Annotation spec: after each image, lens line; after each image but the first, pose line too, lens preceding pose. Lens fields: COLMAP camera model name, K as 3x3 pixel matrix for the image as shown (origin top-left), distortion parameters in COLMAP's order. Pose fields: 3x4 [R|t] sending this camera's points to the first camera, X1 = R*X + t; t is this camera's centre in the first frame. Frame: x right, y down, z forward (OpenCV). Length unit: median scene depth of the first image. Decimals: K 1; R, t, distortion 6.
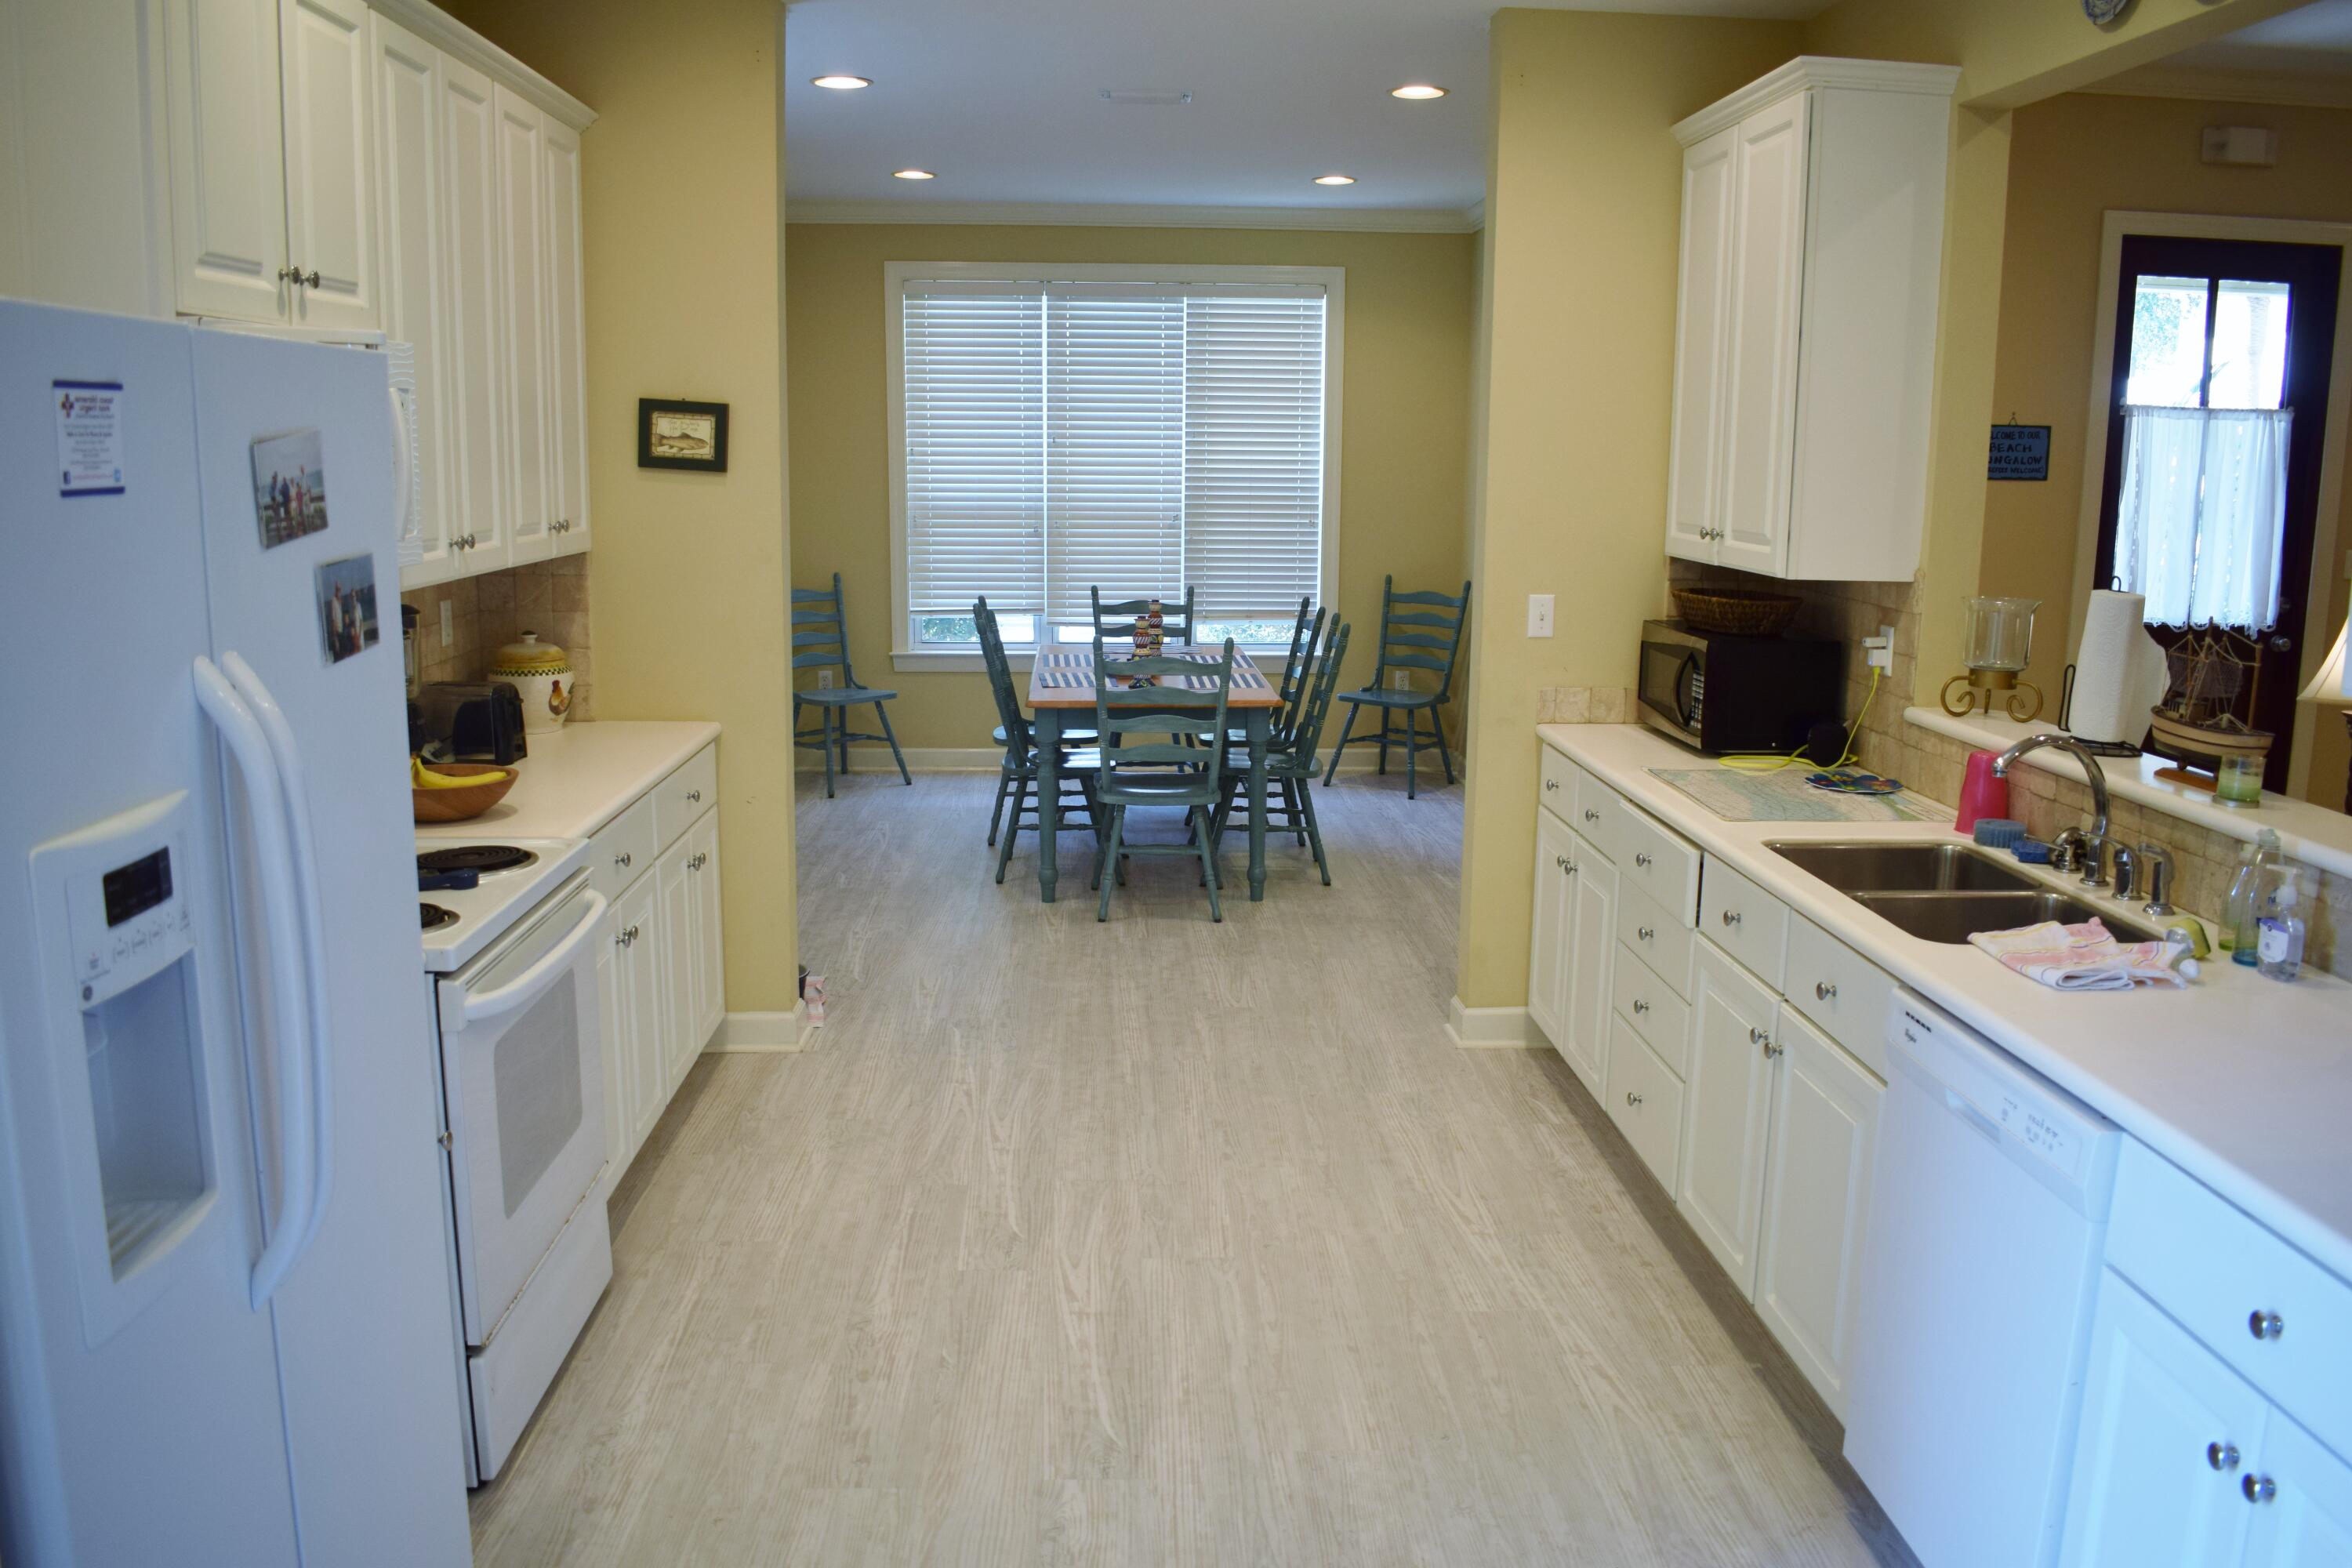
lens RADIAL K [[1823.4, 0, 1176.0], [0, 1823.4, 784.0], [0, 0, 1]] dist [-0.097621, 0.011560]
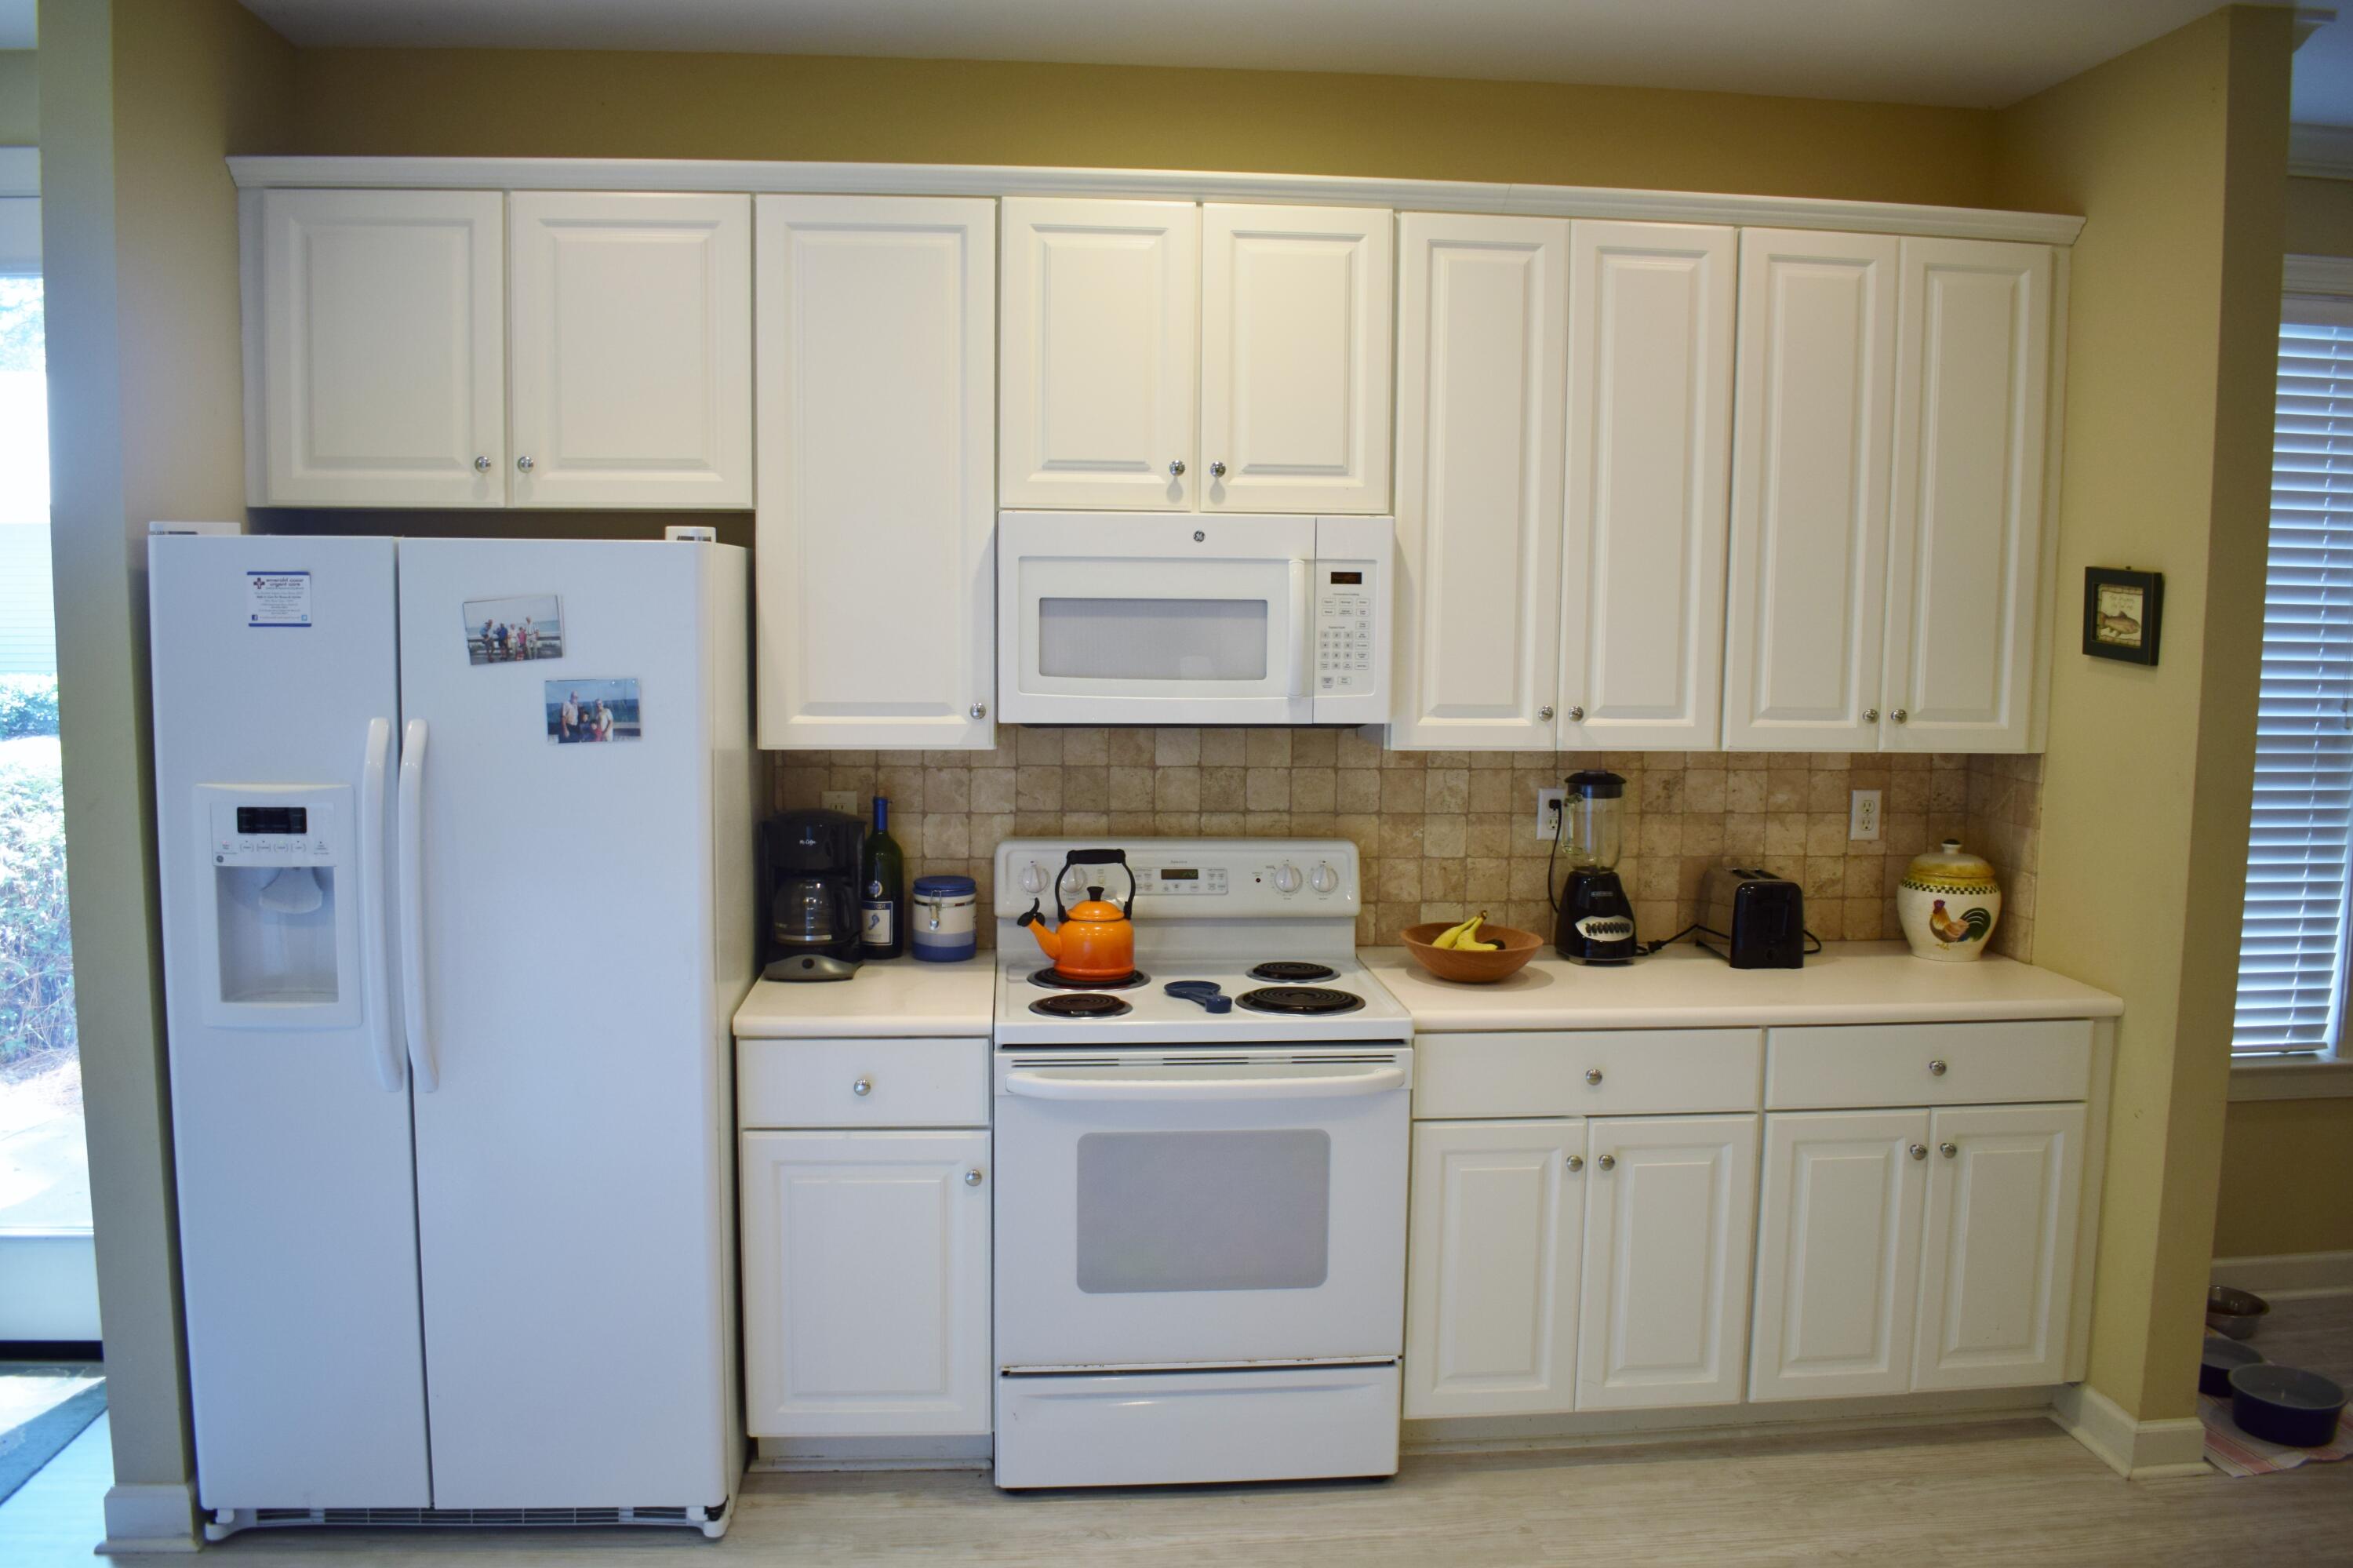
lens RADIAL K [[1824.3, 0, 1176.5], [0, 1824.3, 784.0], [0, 0, 1]] dist [-0.097621, 0.011560]
pose [[0.055350, 0.093641, -0.994066, 0.449776], [-0.195034, 0.977428, 0.081214, -0.106043], [0.979233, 0.189381, 0.072364, 0.565917]]
